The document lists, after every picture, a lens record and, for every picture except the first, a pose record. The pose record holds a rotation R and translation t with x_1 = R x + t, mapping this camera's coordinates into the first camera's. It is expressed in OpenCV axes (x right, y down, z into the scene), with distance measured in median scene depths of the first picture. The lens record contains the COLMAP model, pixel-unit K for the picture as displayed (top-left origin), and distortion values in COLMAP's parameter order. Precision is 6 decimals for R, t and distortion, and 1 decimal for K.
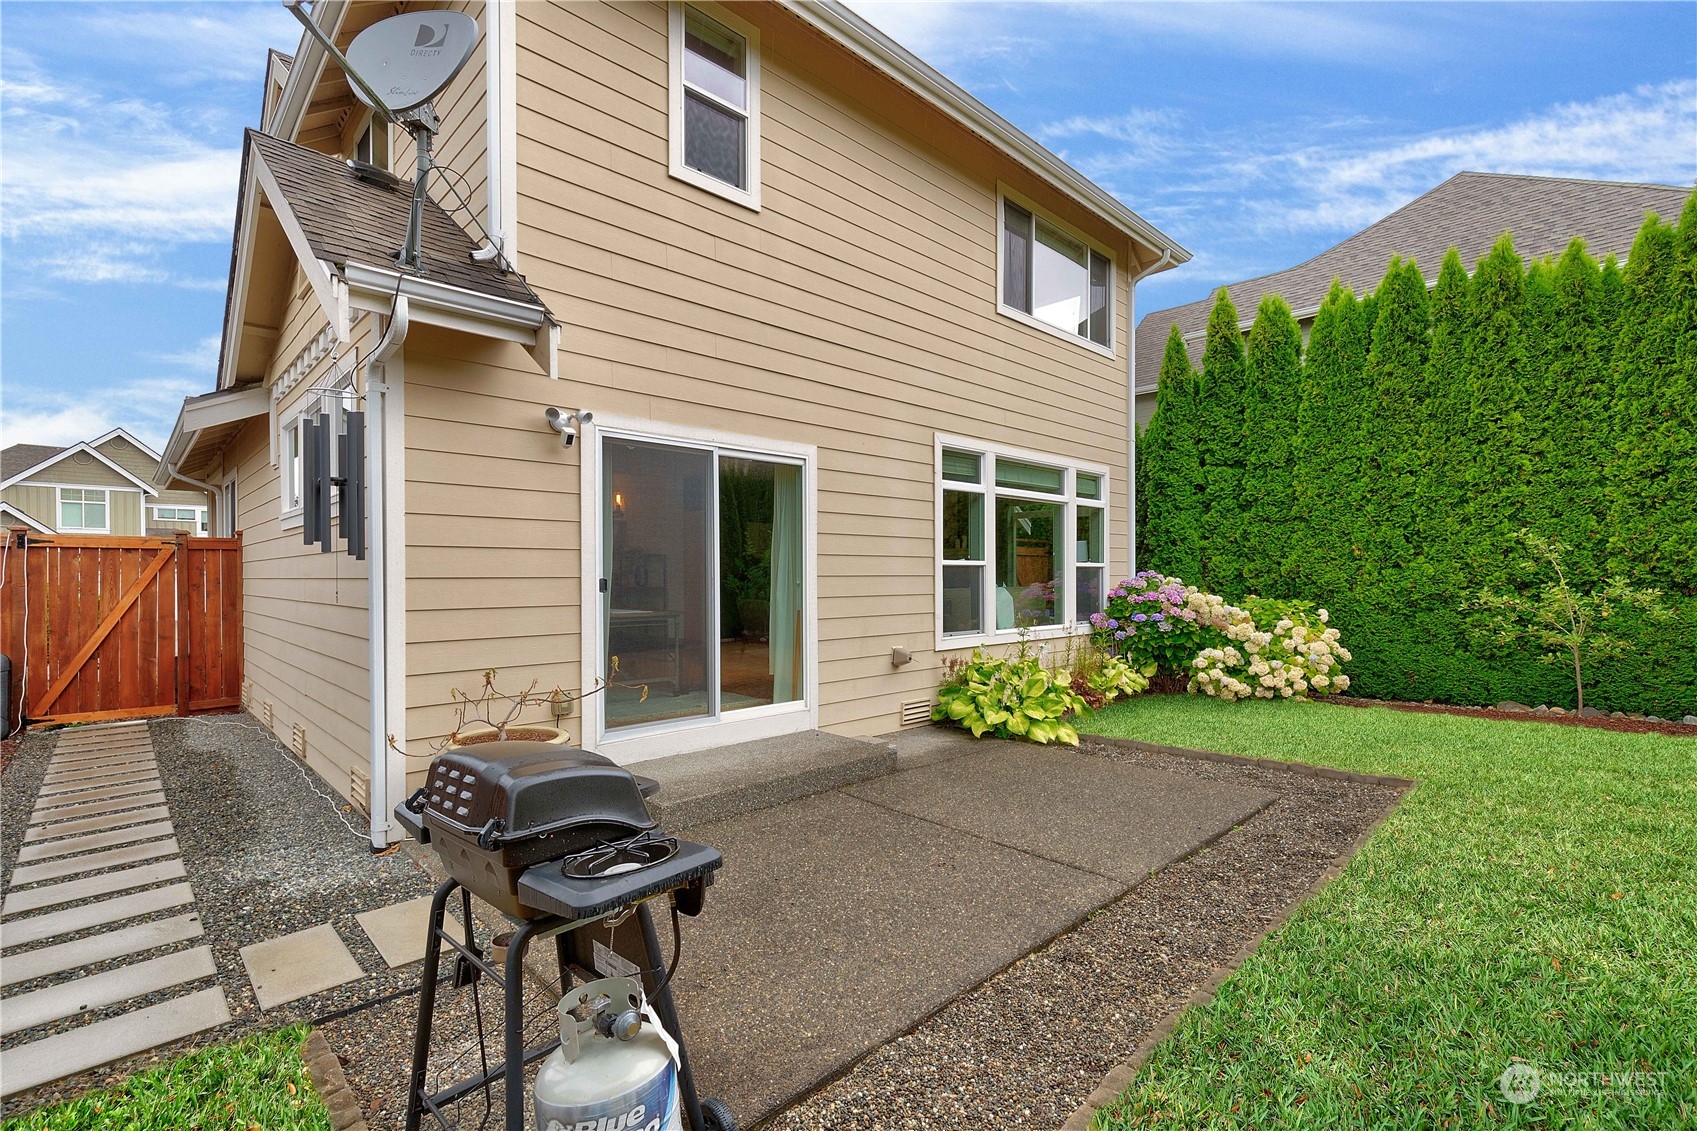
lens RADIAL K [[766.9, 0, 854.8], [0, 766.9, 573.7], [0, 0, 1]] dist [0.012853, -0.001377]
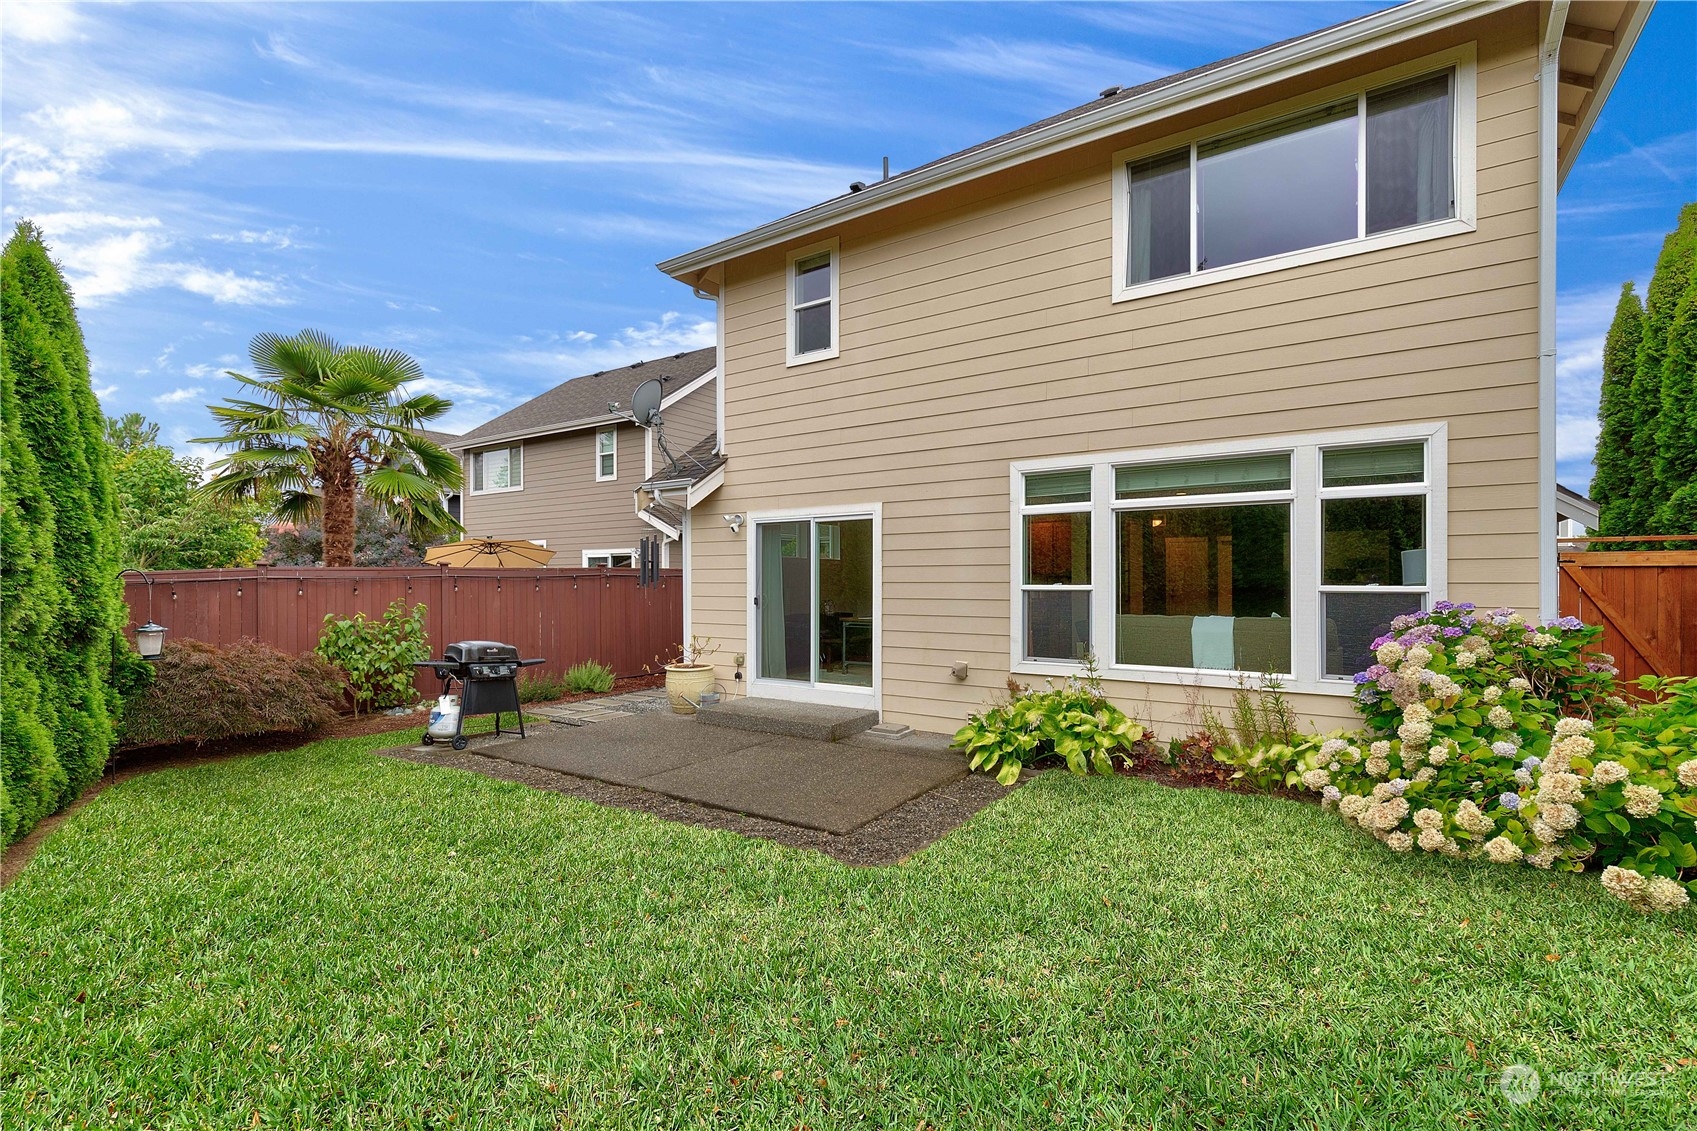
lens RADIAL K [[766.9, 0, 853.2], [0, 766.9, 574.0], [0, 0, 1]] dist [0.012853, -0.001377]
pose [[0.185657, -0.004215, -0.982605, 0.984096], [0.003014, 0.999989, -0.003720, -0.026889], [0.982610, -0.002271, 0.185668, 0.539779]]
